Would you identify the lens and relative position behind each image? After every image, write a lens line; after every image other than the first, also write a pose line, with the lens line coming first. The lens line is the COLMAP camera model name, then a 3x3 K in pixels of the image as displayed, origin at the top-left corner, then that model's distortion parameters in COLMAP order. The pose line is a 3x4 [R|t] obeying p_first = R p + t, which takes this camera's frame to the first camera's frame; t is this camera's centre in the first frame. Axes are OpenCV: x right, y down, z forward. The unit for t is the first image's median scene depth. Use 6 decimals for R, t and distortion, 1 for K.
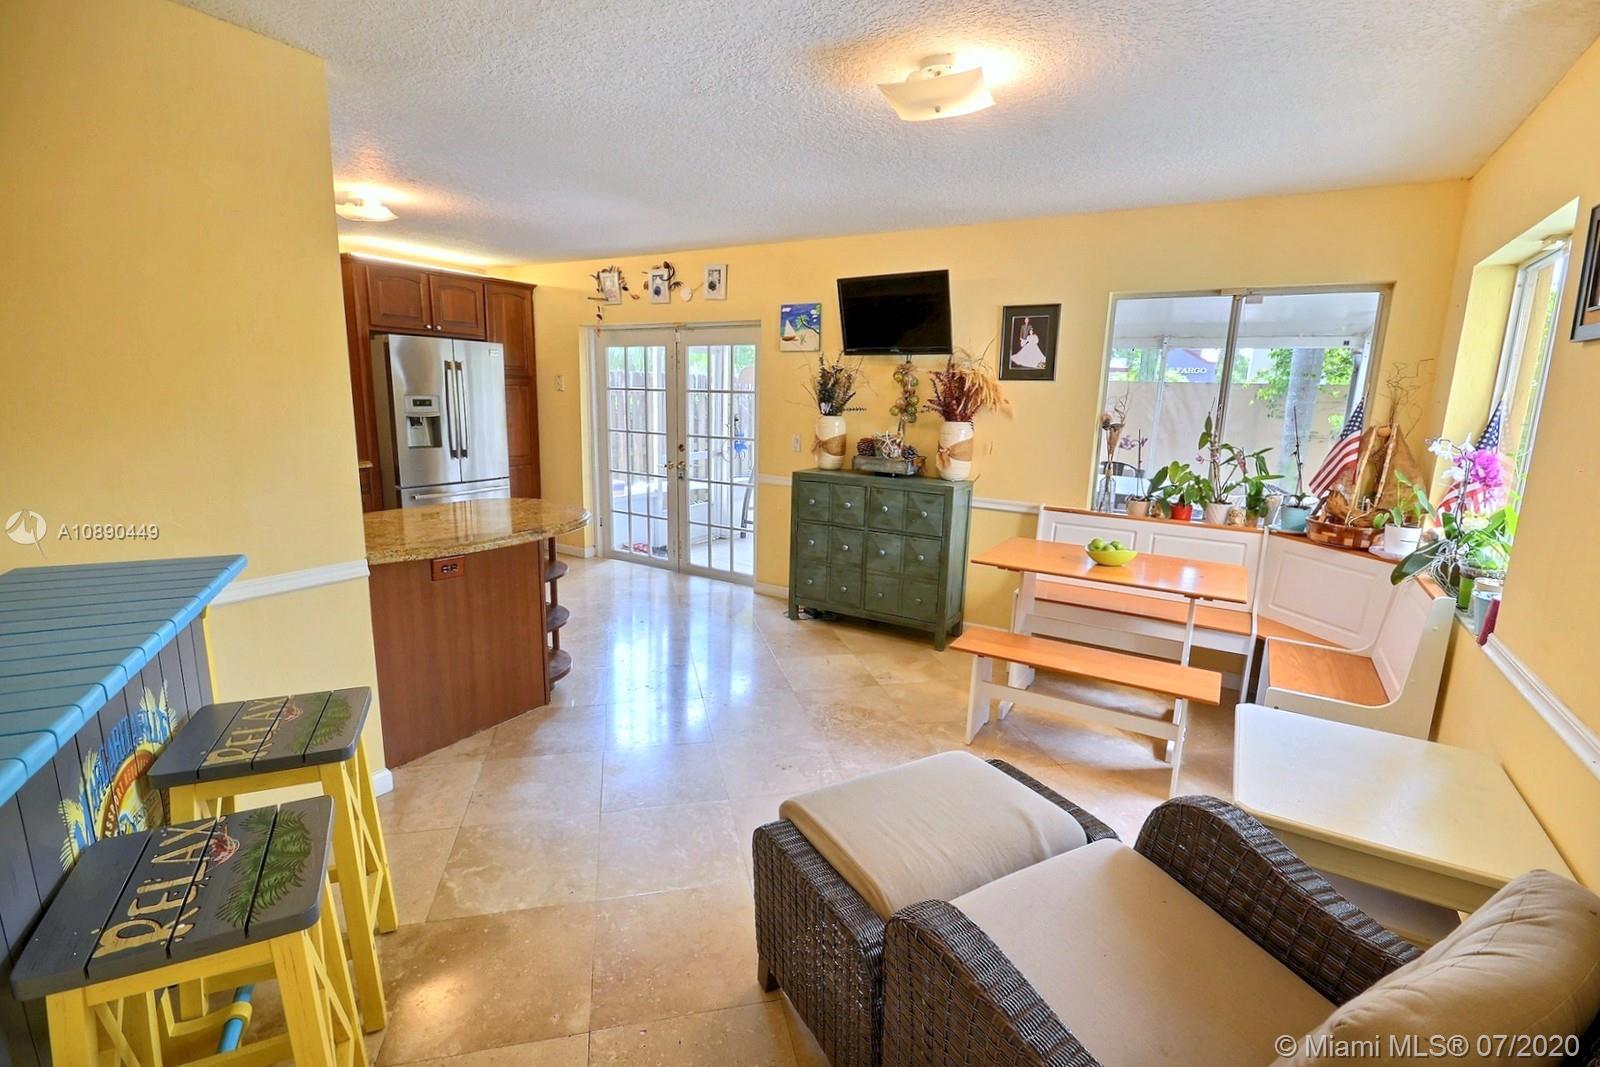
lens RADIAL K [[730.5, 0, 798.1], [0, 730.5, 528.5], [0, 0, 1]] dist [-0.003462, 0.000265]
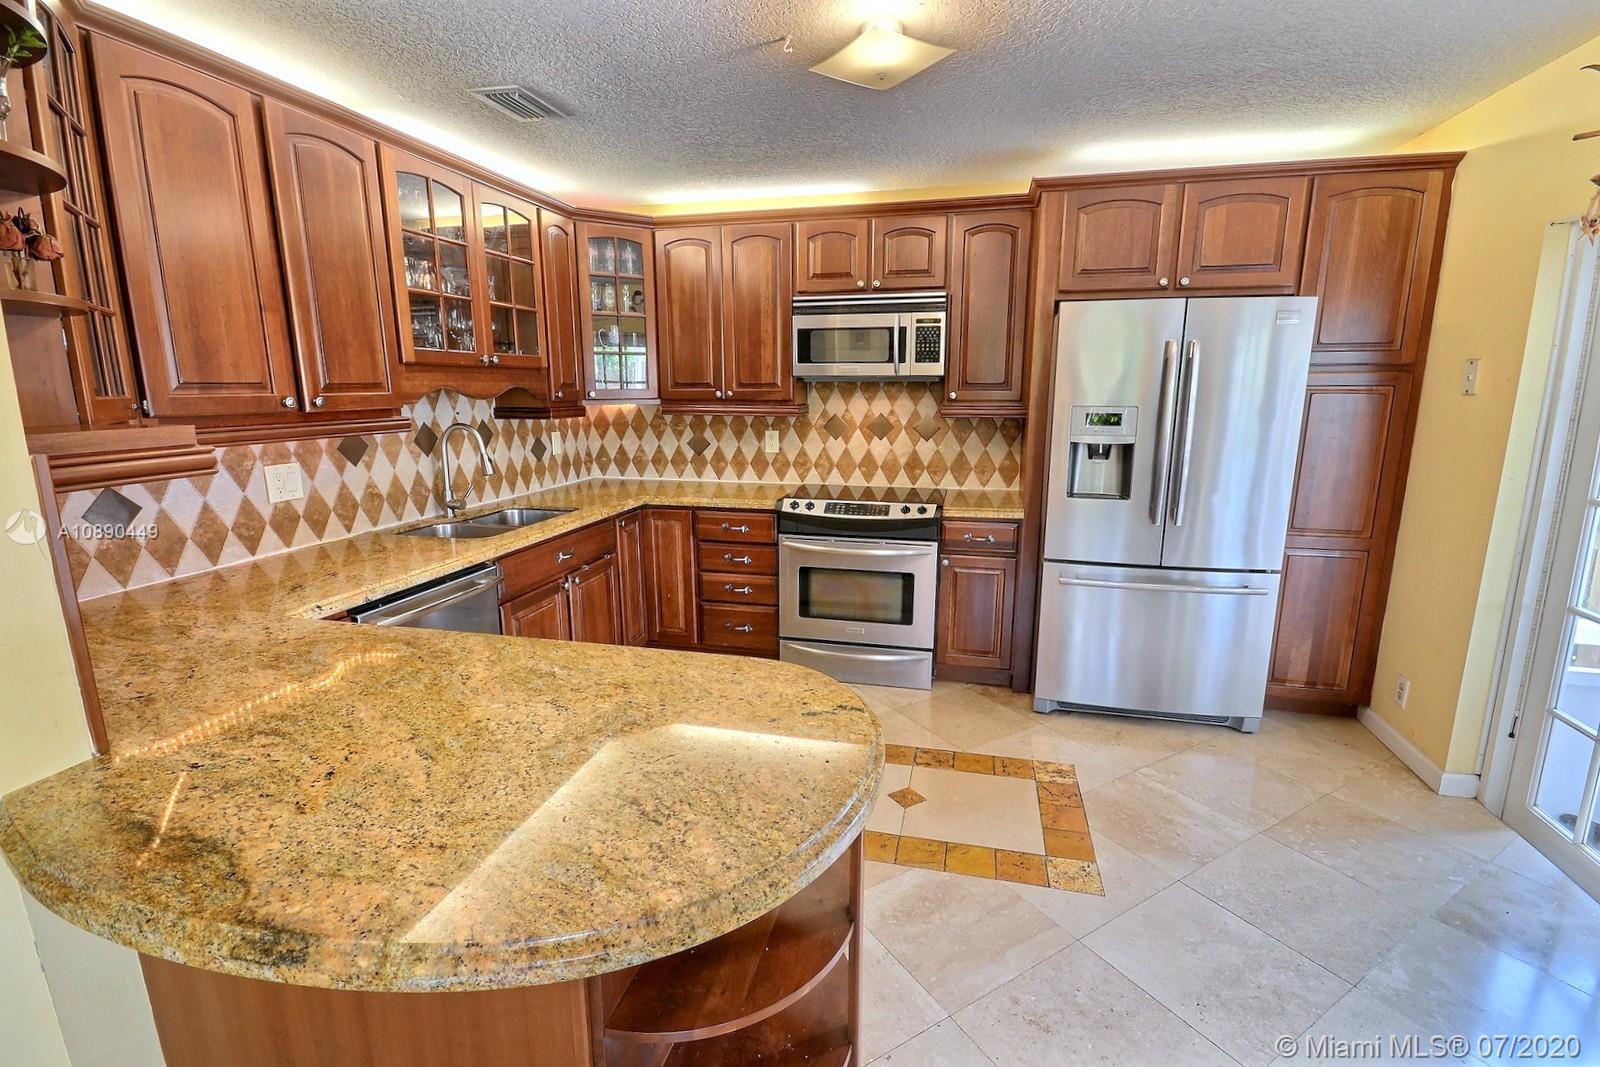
lens RADIAL K [[730.5, 0, 798.1], [0, 730.5, 528.5], [0, 0, 1]] dist [-0.003462, 0.000265]
pose [[0.308215, 0.154921, -0.938617, -0.054341], [-0.165424, 0.980347, 0.107488, -0.131702], [0.936824, 0.122140, 0.327786, 0.723779]]
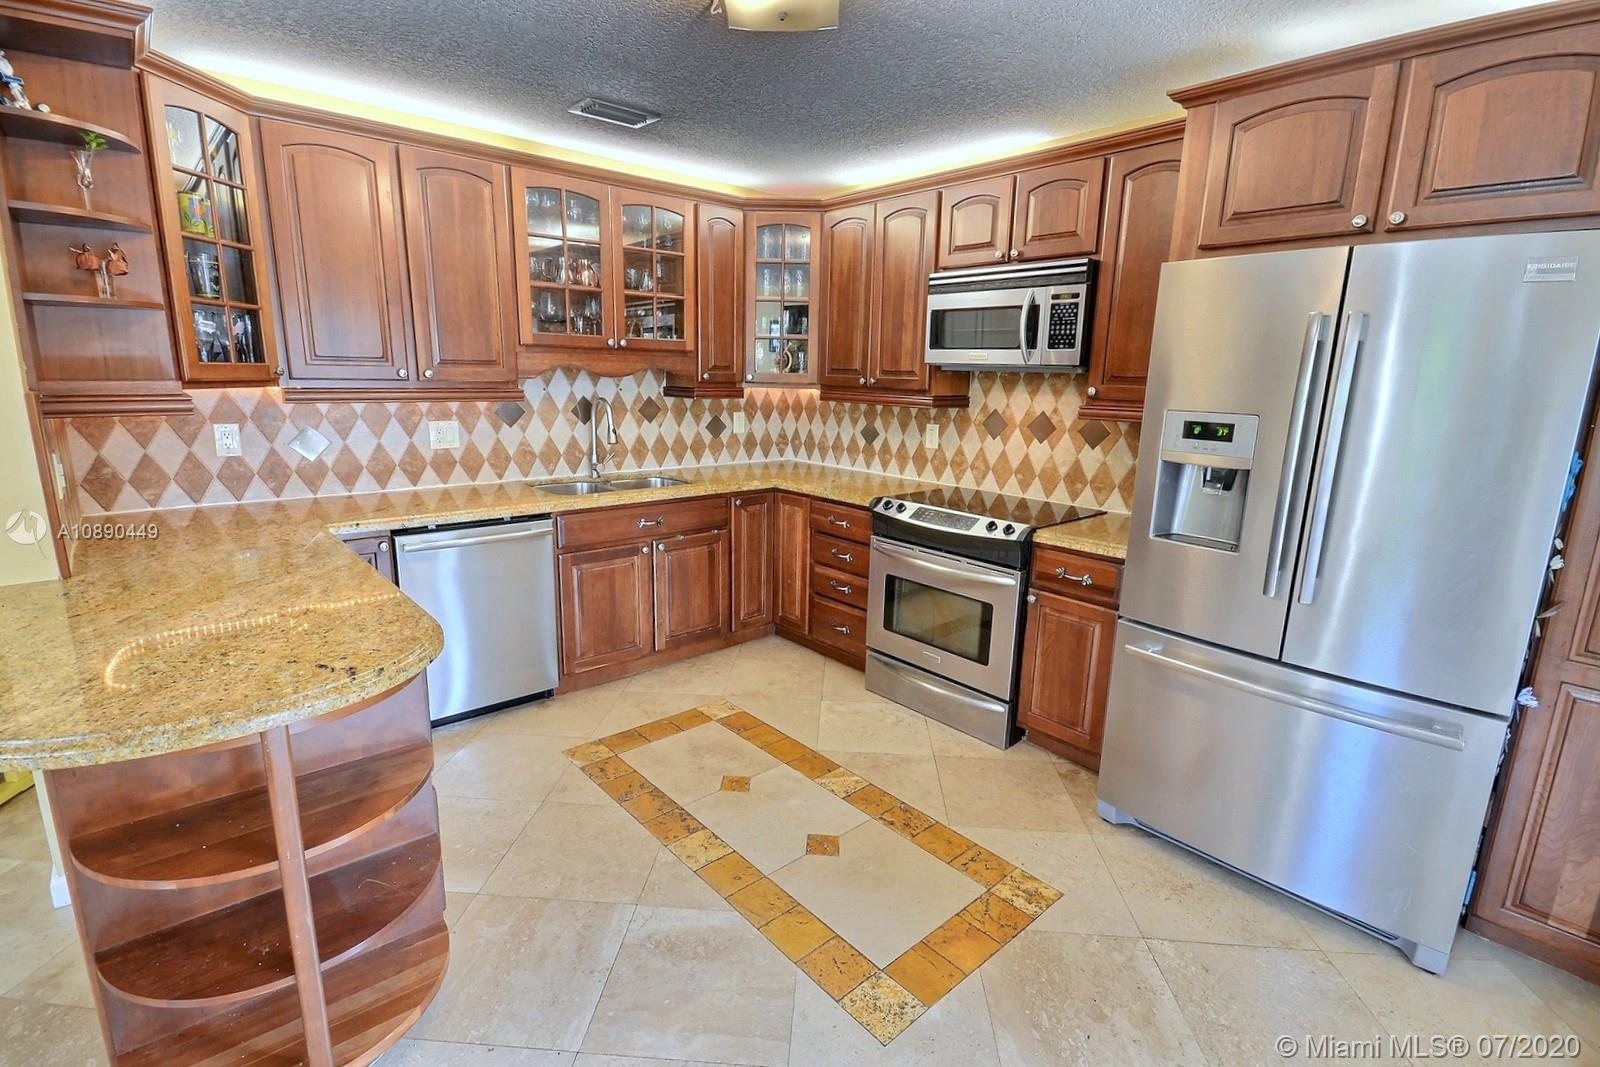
lens RADIAL K [[745.7, 0, 799.8], [0, 745.7, 529.1], [0, 0, 1]] dist [0.000388, -0.007284]
pose [[-0.292287, 0.164259, -0.942119, -0.084113], [-0.208452, 0.950509, 0.230393, -0.200573], [0.933336, 0.263727, -0.243581, 1.086281]]
